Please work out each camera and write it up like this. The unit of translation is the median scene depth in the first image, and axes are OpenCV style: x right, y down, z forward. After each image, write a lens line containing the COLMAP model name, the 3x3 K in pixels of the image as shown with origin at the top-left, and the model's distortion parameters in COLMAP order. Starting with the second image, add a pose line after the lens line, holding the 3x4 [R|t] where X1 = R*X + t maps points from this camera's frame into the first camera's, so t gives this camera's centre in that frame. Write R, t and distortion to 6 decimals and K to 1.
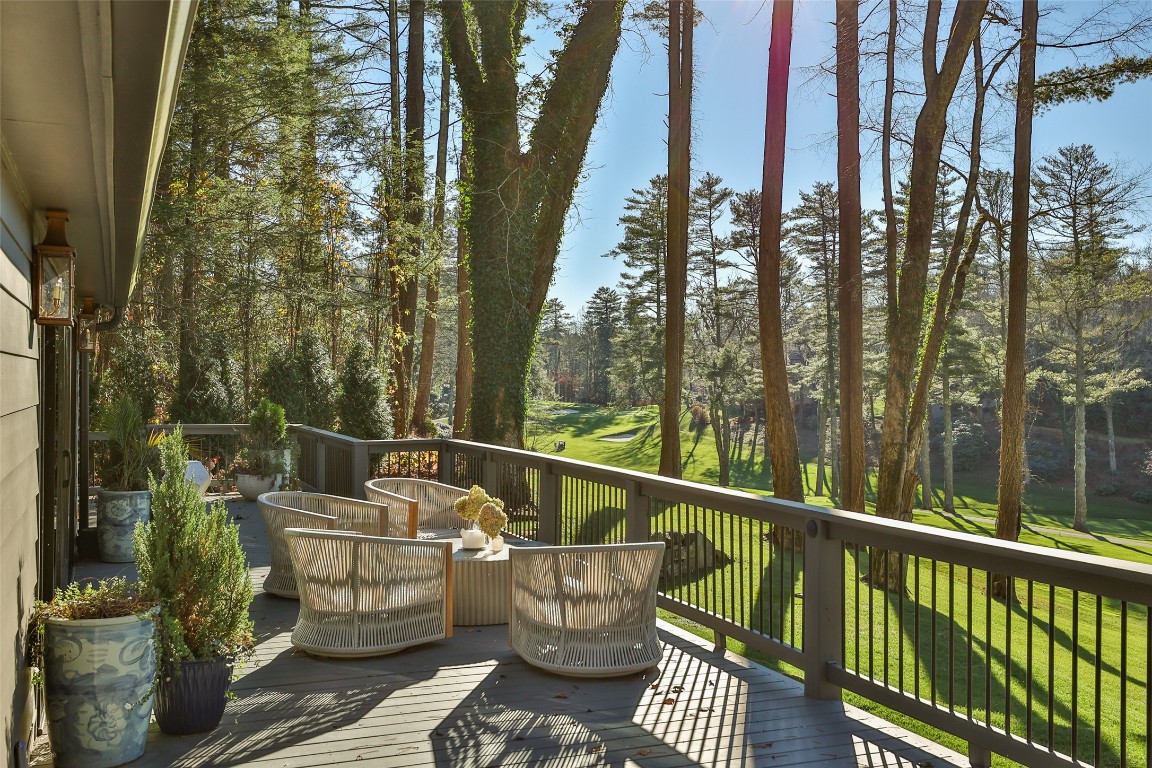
lens RADIAL K [[1152.3, 0, 571.5], [0, 1152.3, 381.0], [0, 0, 1]] dist [0.019583, 0.023740]
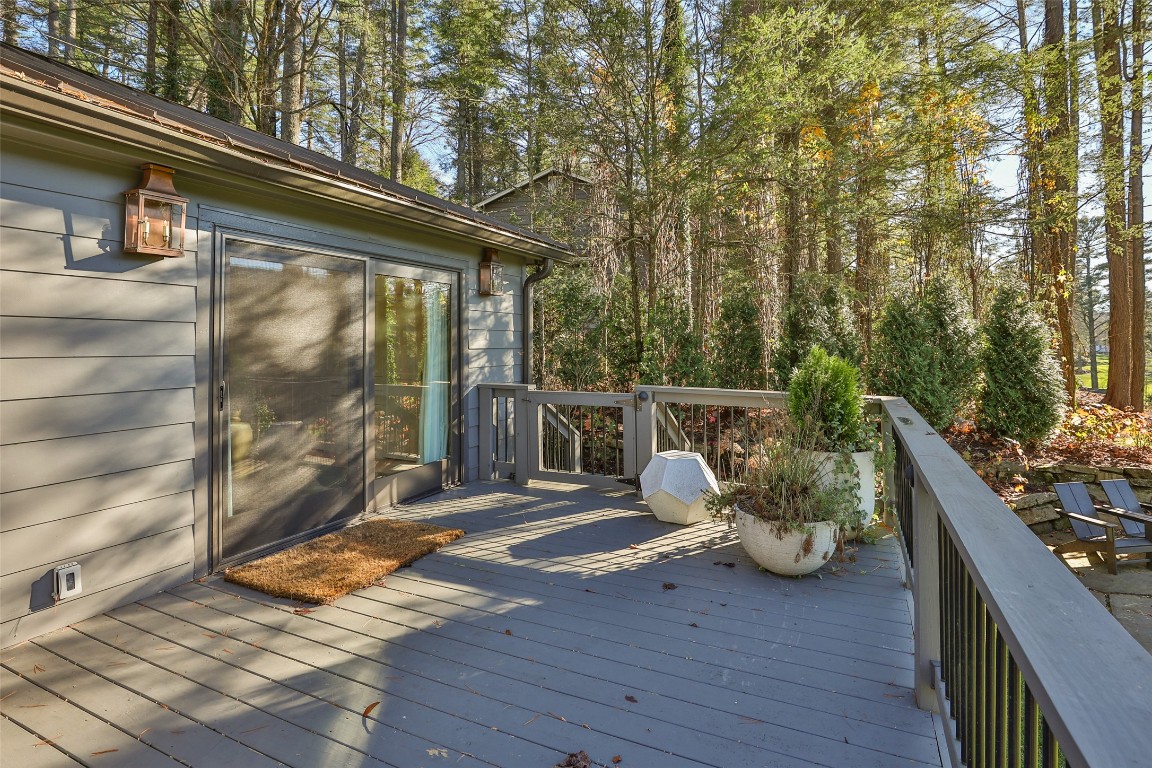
lens RADIAL K [[562.1, 0, 604.5], [0, 562.1, 320.6], [0, 0, 1]] dist [-0.001427, -0.000348]
pose [[0.704850, -0.024219, -0.708943, -0.022787], [-0.004294, 0.999253, -0.038406, 0.002003], [0.709343, 0.030115, 0.704220, 0.111513]]
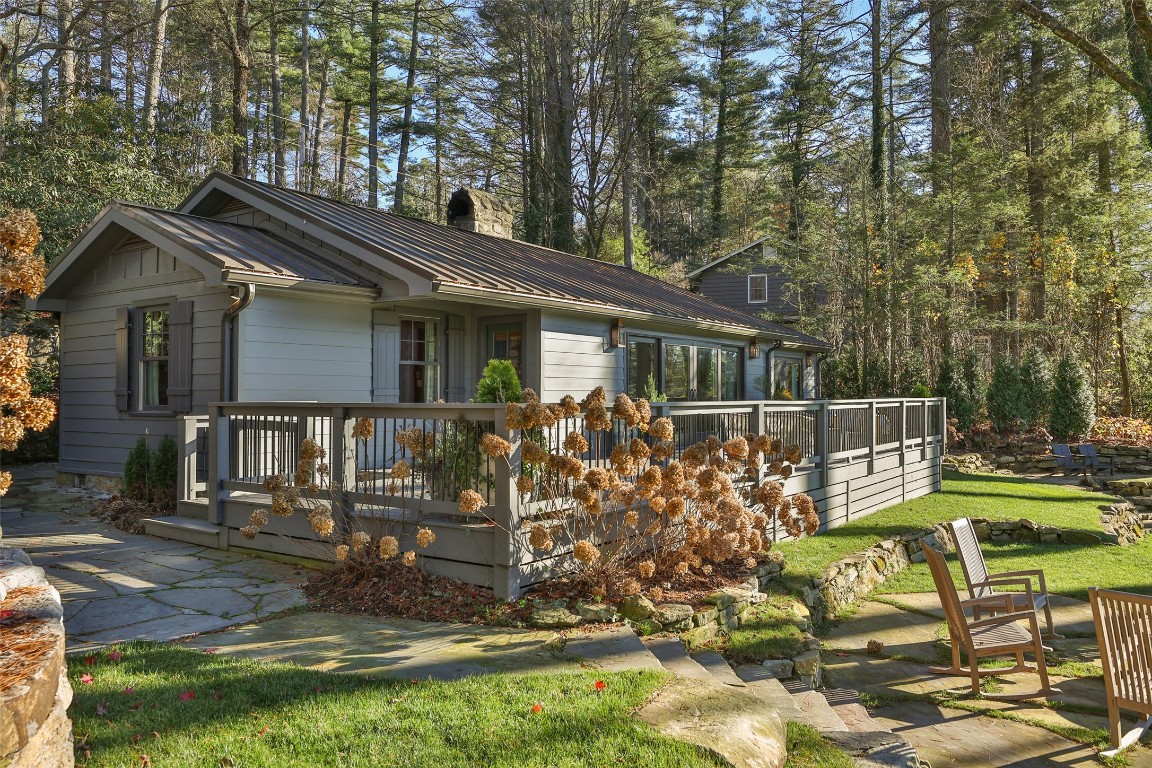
lens RADIAL K [[841.8, 0, 578.8], [0, 841.8, 384.0], [0, 0, 1]] dist [-0.001894, 0.001219]
pose [[0.547203, -0.013425, -0.836892, 0.085240], [0.000749, 0.999879, -0.015549, 0.005530], [0.837000, 0.007881, 0.547147, -0.032067]]
